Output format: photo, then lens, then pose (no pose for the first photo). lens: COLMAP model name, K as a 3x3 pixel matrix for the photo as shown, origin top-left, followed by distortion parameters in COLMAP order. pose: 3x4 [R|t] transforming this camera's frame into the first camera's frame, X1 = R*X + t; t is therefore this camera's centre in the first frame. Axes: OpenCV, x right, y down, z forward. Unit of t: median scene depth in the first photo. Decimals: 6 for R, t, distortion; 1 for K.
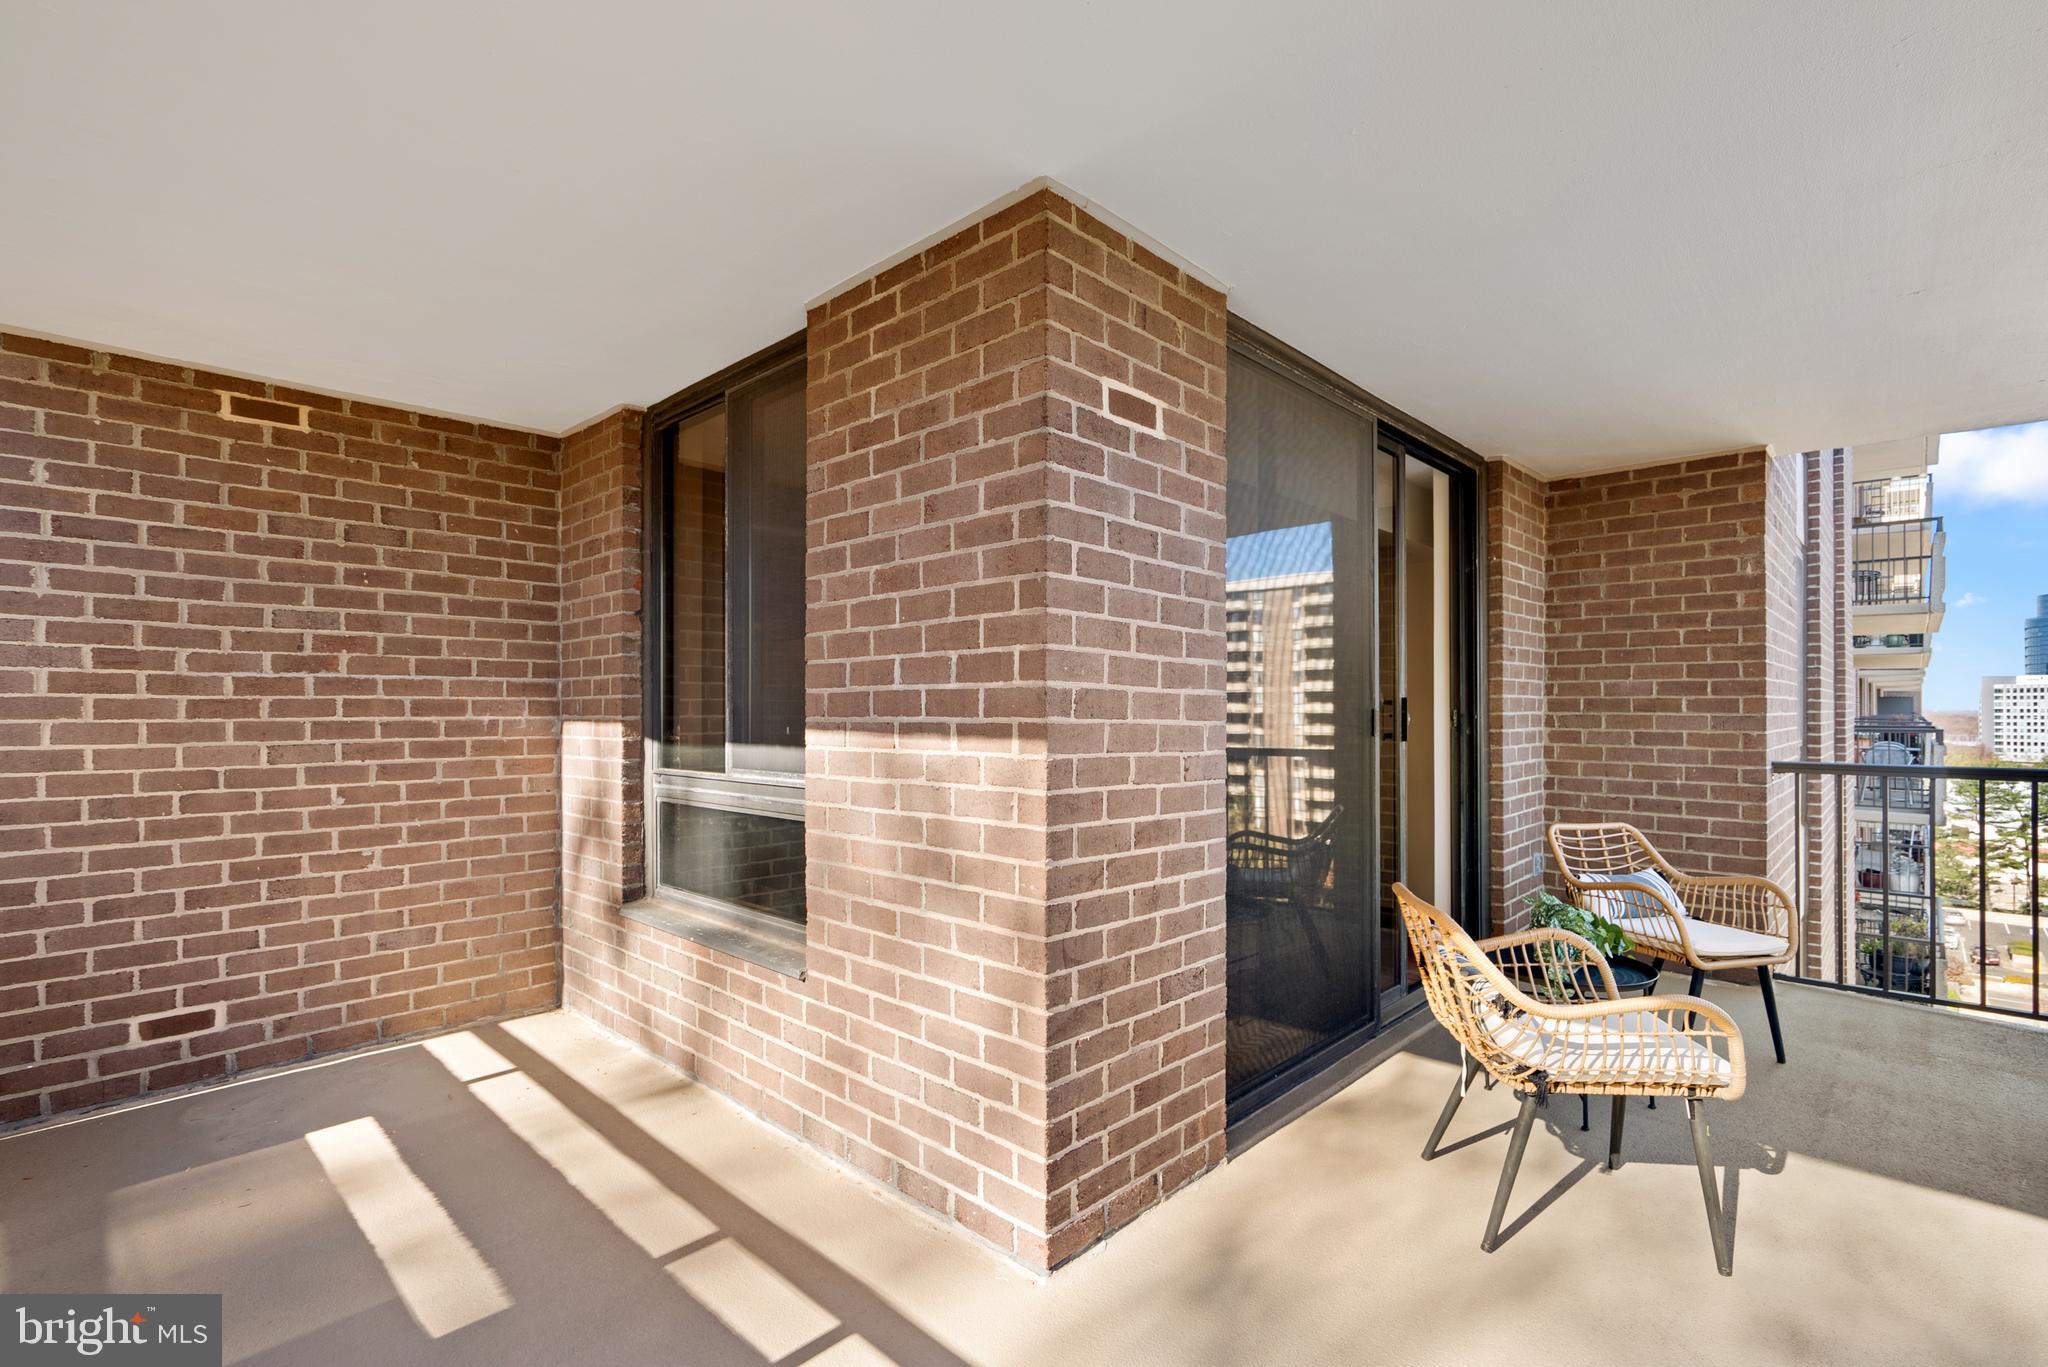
lens RADIAL K [[942.2, 0, 1024.6], [0, 942.2, 697.9], [0, 0, 1]] dist [-0.000548, -0.000165]
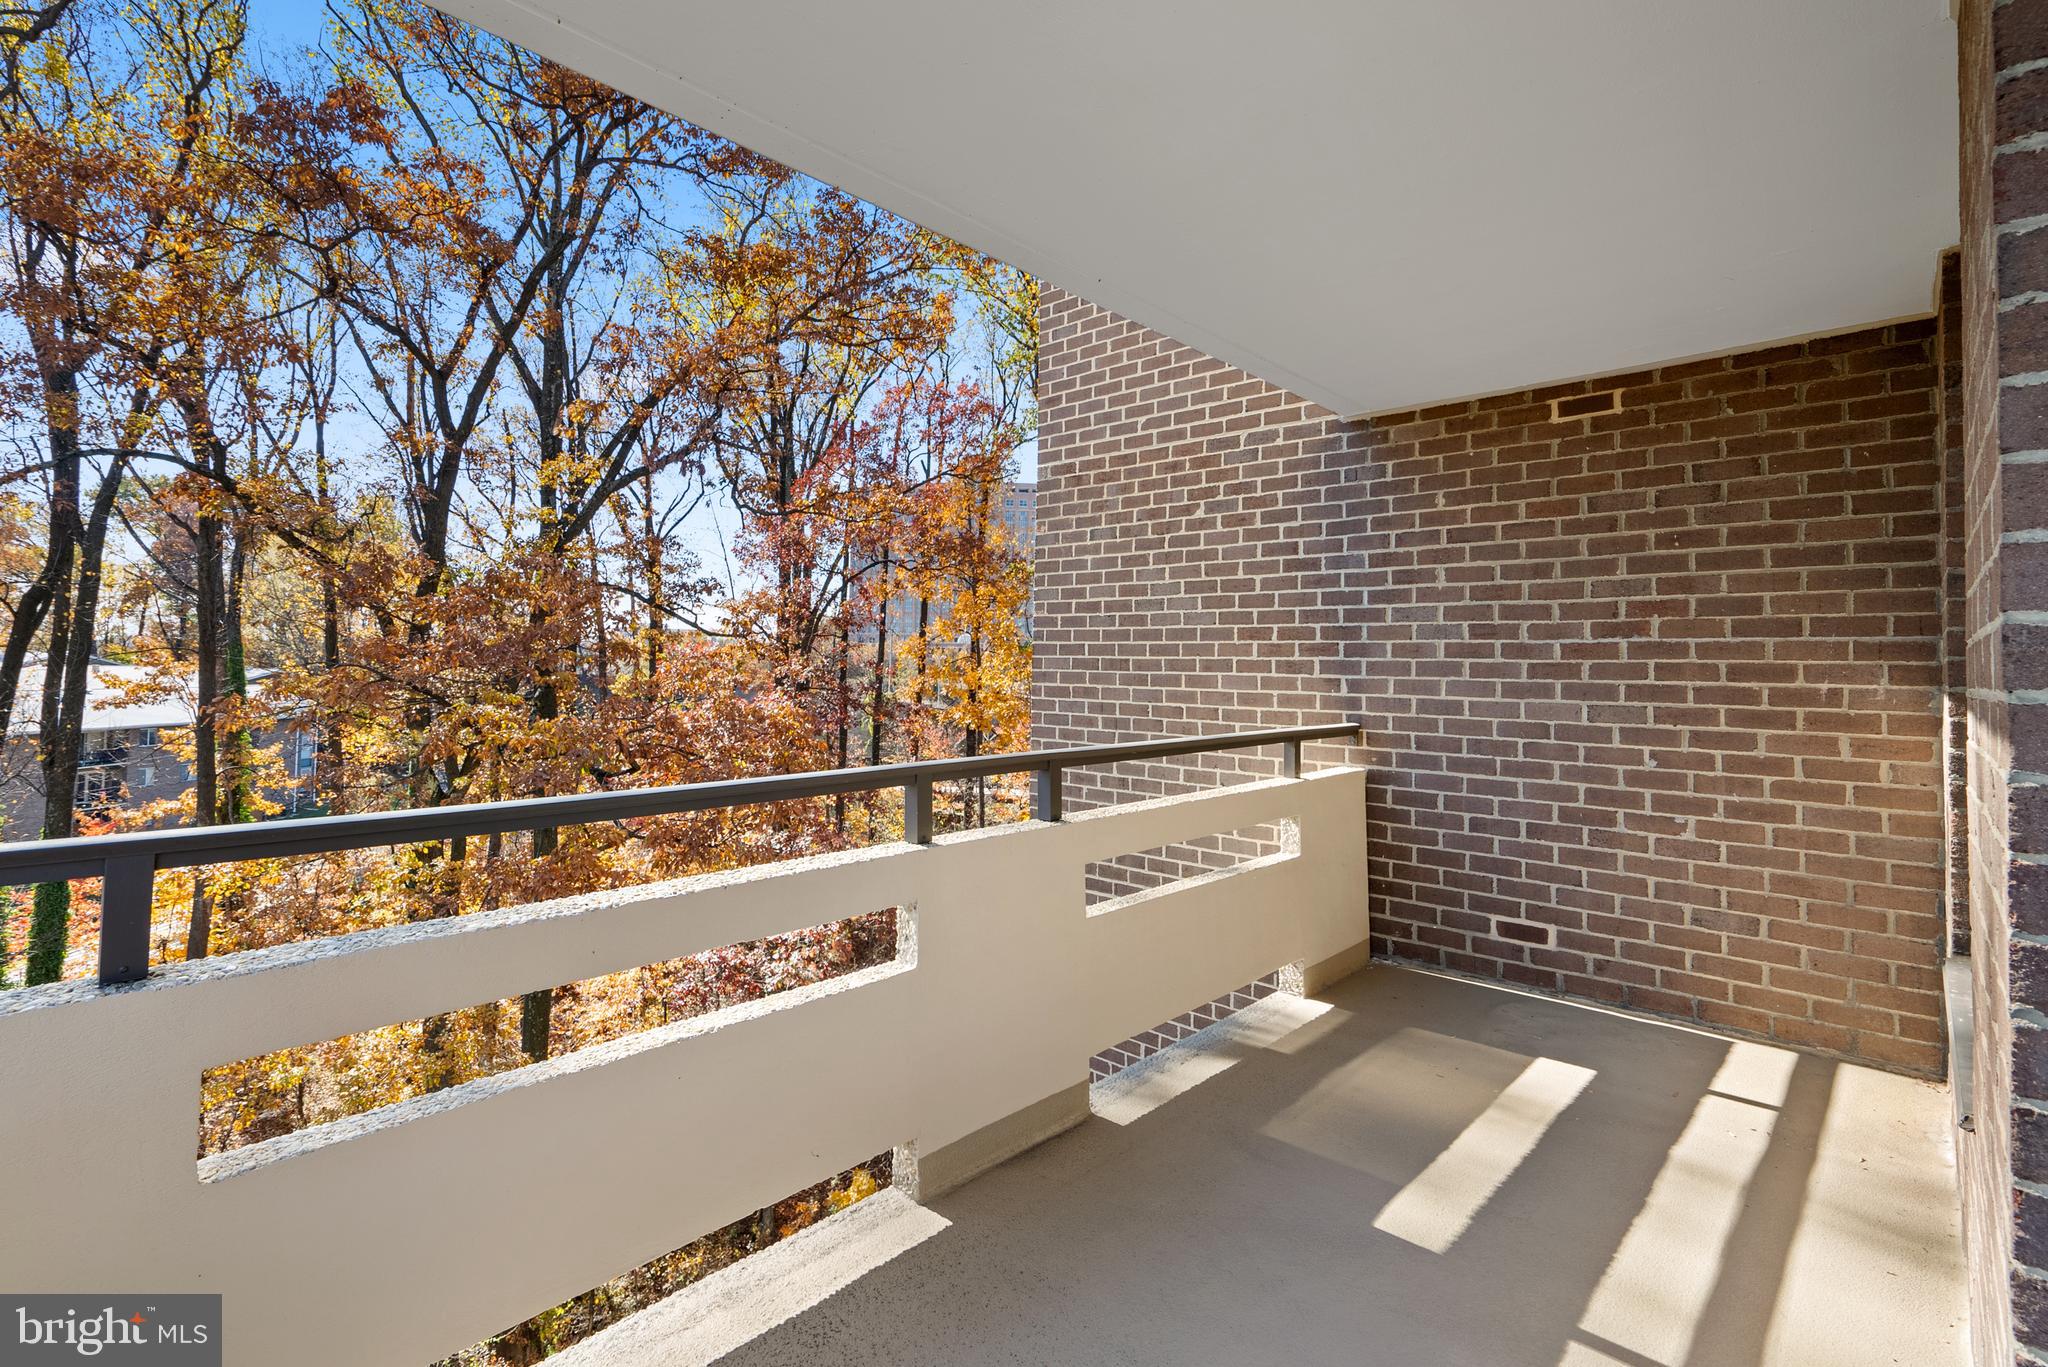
lens RADIAL K [[942.2, 0, 1008.9], [0, 942.2, 624.7], [0, 0, 1]] dist [-0.000548, -0.000165]
pose [[-0.004815, -0.041351, -0.999133, 0.291749], [-0.001955, 0.999143, -0.041342, 0.003474], [0.999986, 0.001754, -0.004892, 0.307153]]
